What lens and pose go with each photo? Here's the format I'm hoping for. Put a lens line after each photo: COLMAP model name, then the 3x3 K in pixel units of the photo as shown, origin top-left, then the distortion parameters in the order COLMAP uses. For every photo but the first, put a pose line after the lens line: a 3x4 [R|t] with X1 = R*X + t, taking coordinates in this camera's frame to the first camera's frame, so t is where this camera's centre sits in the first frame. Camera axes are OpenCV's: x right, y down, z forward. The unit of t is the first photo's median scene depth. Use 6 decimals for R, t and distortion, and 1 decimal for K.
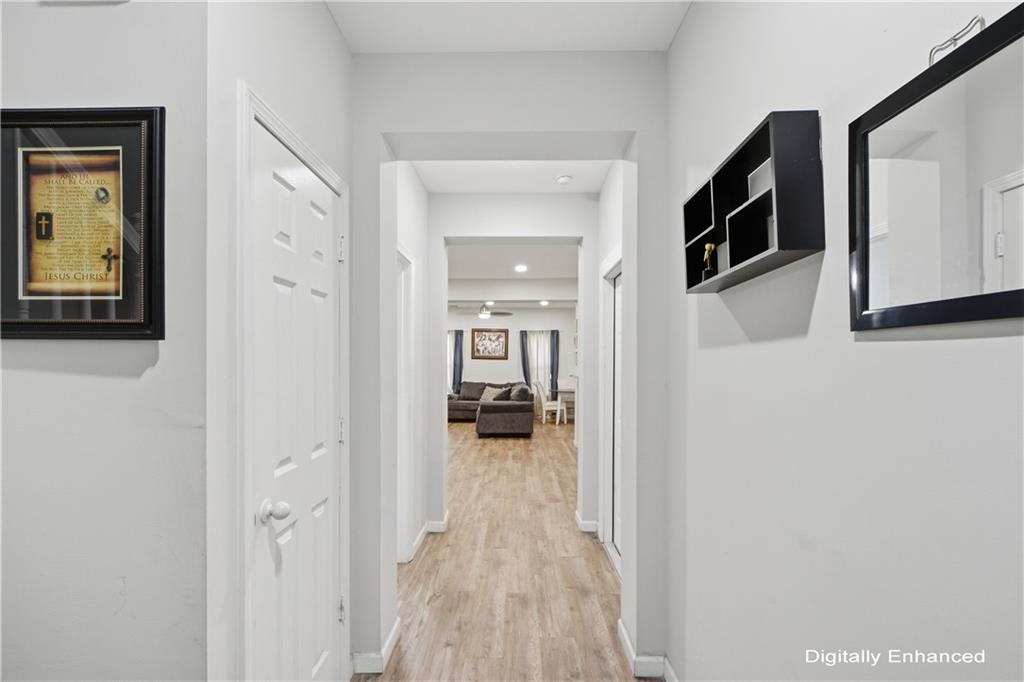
lens RADIAL K [[466.5, 0, 510.7], [0, 466.5, 362.9], [0, 0, 1]] dist [-0.003175, -0.000234]
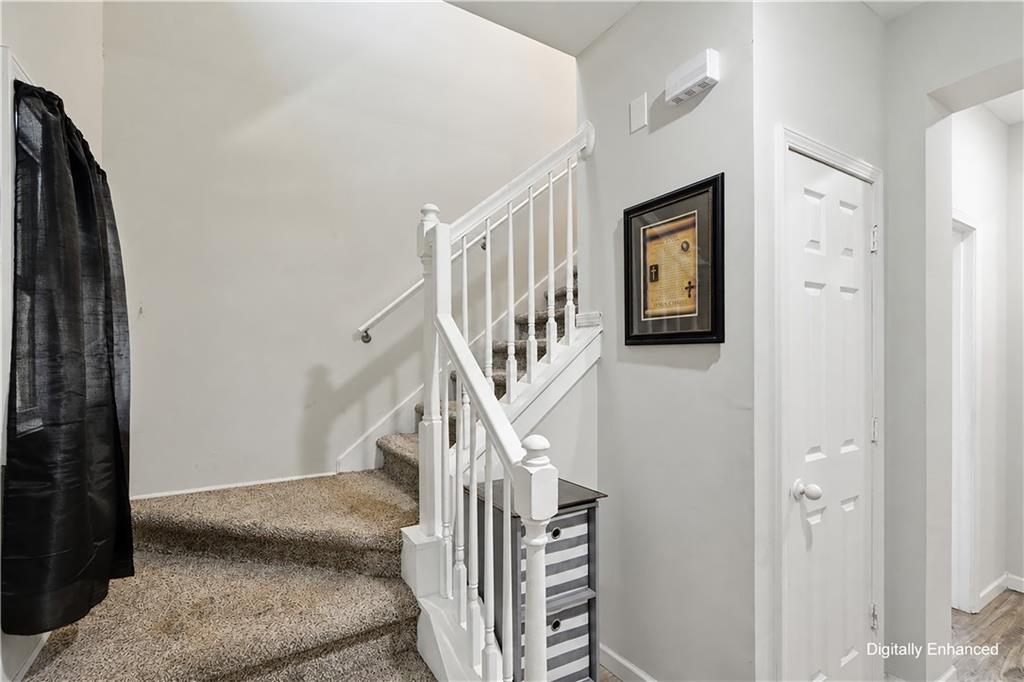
lens RADIAL K [[466.5, 0, 510.7], [0, 466.5, 362.9], [0, 0, 1]] dist [-0.003175, -0.000234]
pose [[0.541311, 0.001880, -0.840820, 0.055860], [0.005059, 0.999972, 0.005493, -0.001090], [0.840807, -0.007227, 0.541286, -0.225739]]
